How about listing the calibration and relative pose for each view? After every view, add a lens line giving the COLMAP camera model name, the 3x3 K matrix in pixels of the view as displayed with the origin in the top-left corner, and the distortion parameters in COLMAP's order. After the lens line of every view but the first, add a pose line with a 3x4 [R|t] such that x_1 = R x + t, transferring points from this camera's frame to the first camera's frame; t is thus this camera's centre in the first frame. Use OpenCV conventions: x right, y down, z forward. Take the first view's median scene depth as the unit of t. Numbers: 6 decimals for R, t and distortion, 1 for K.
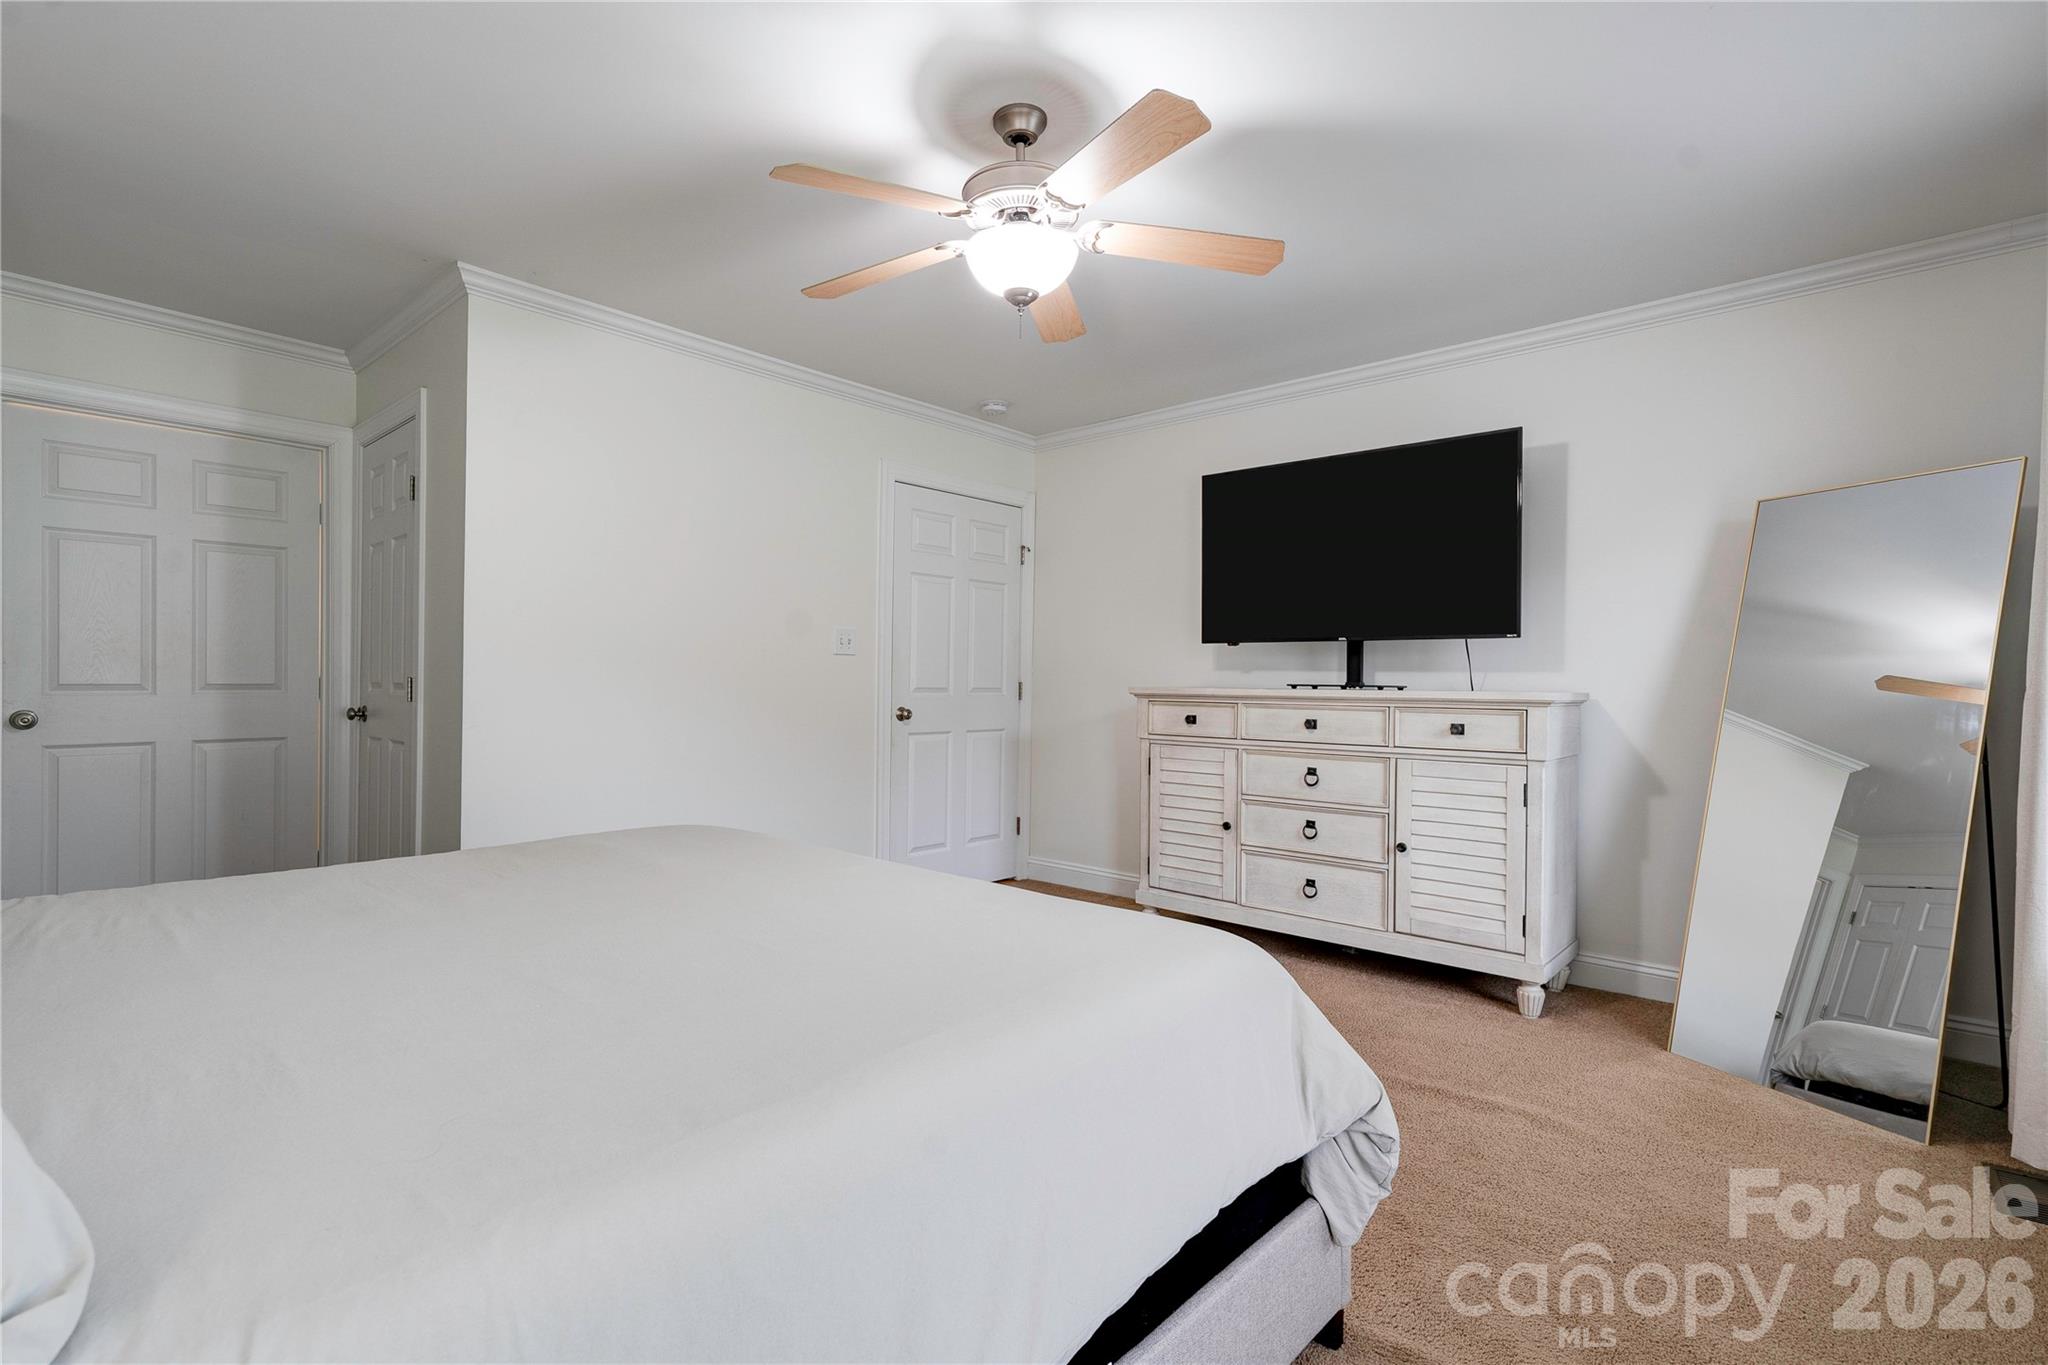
lens RADIAL K [[937.7, 0, 1010.8], [0, 937.7, 672.9], [0, 0, 1]] dist [-0.005298, 0.010535]
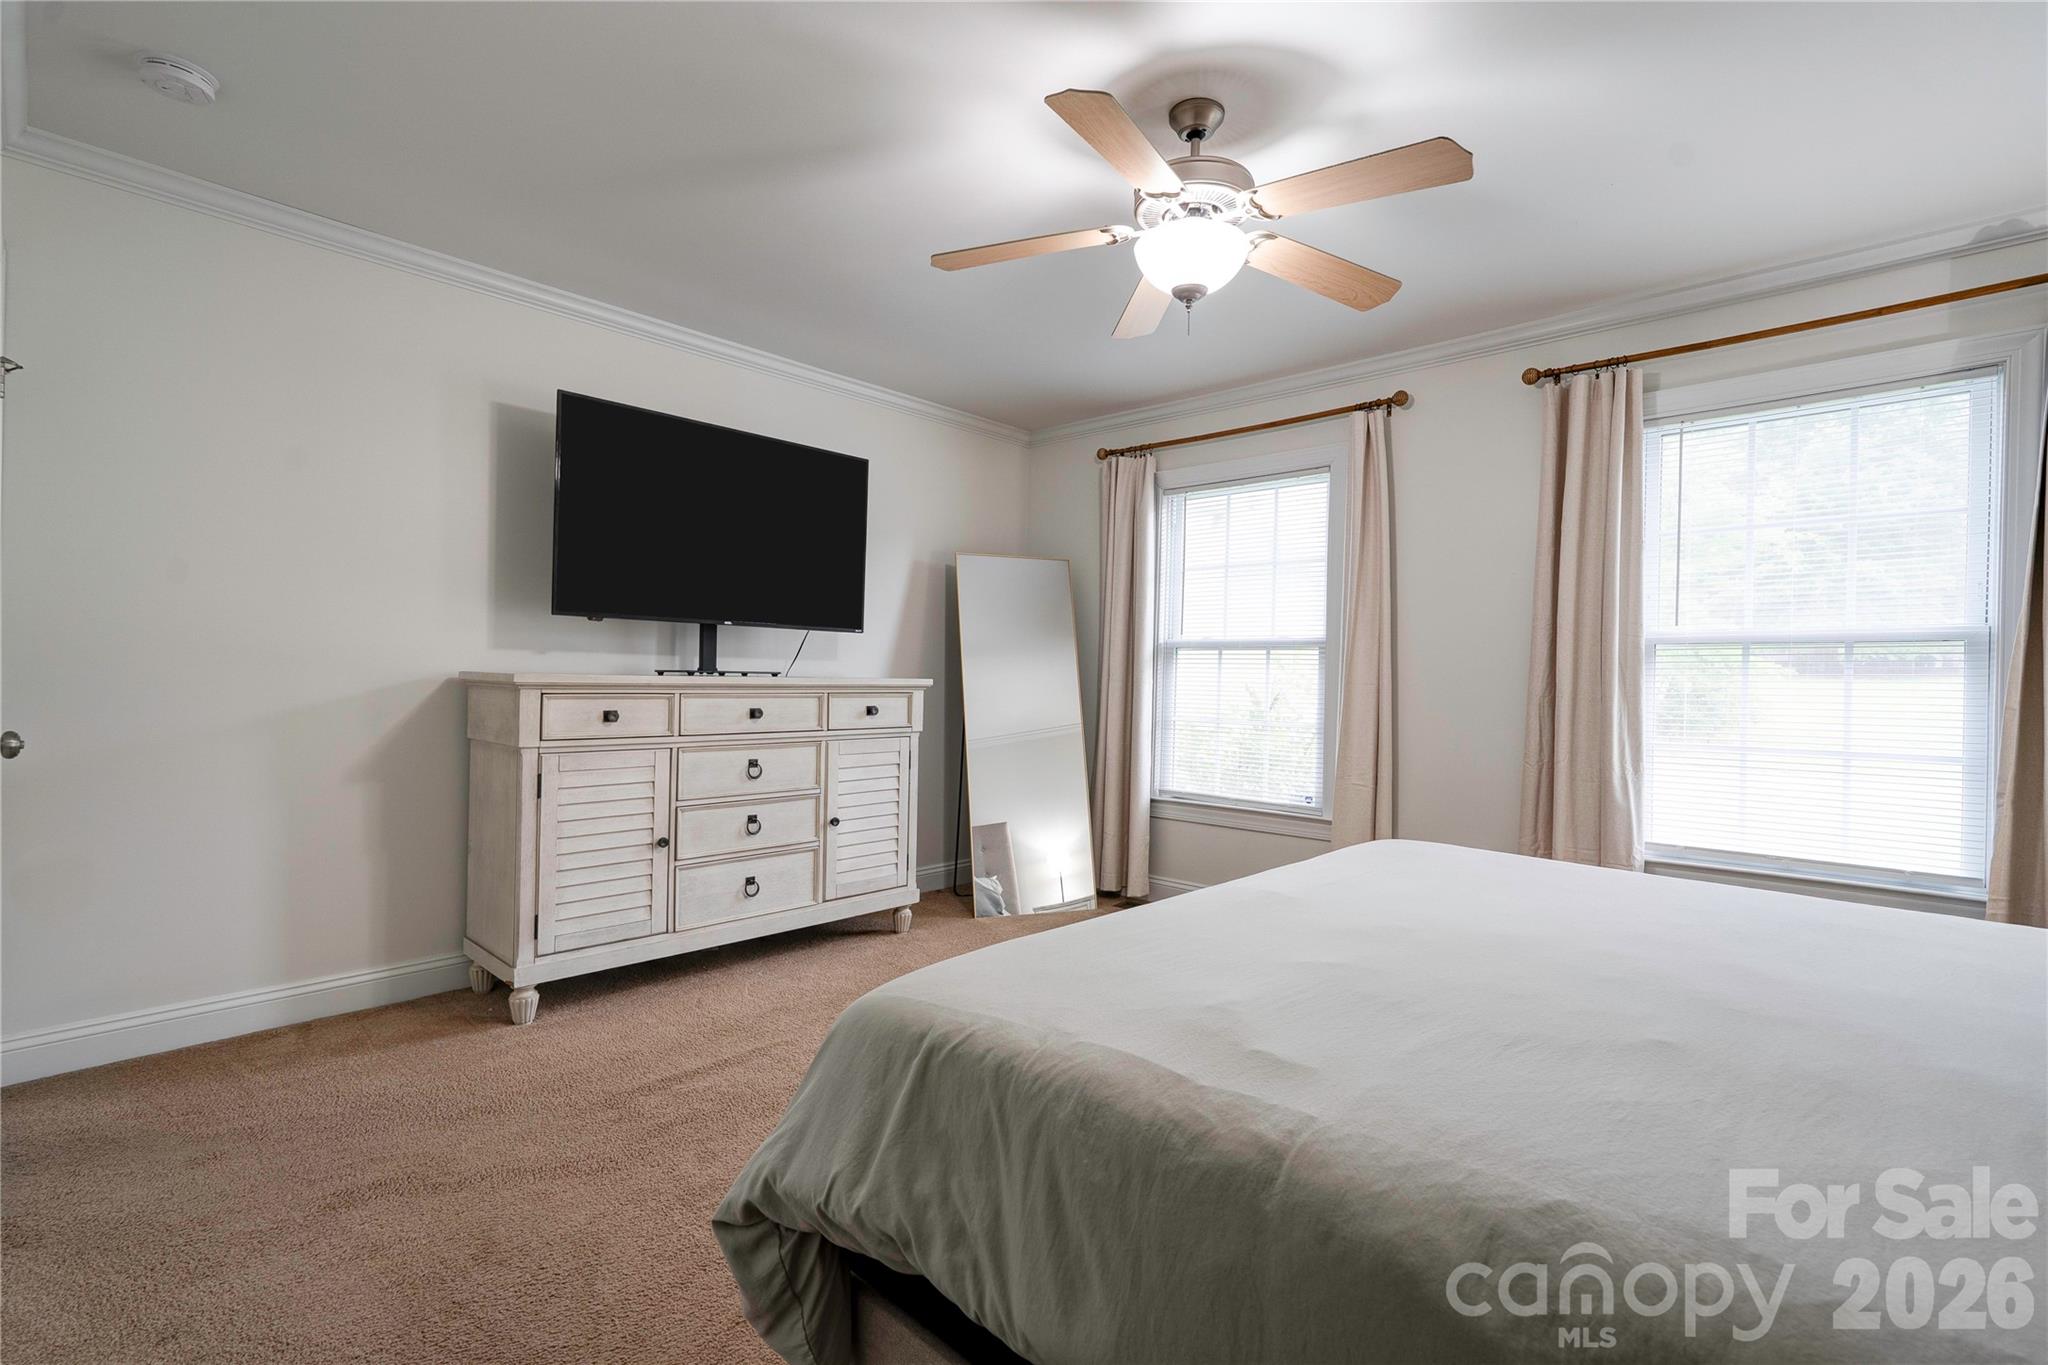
lens RADIAL K [[937.7, 0, 1035.8], [0, 937.7, 692.3], [0, 0, 1]] dist [-0.005298, 0.010535]
pose [[0.020623, -0.024217, 0.999494, -0.607499], [-0.024125, 0.999403, 0.024713, 0.003061], [-0.999496, -0.024623, 0.020027, 0.686828]]
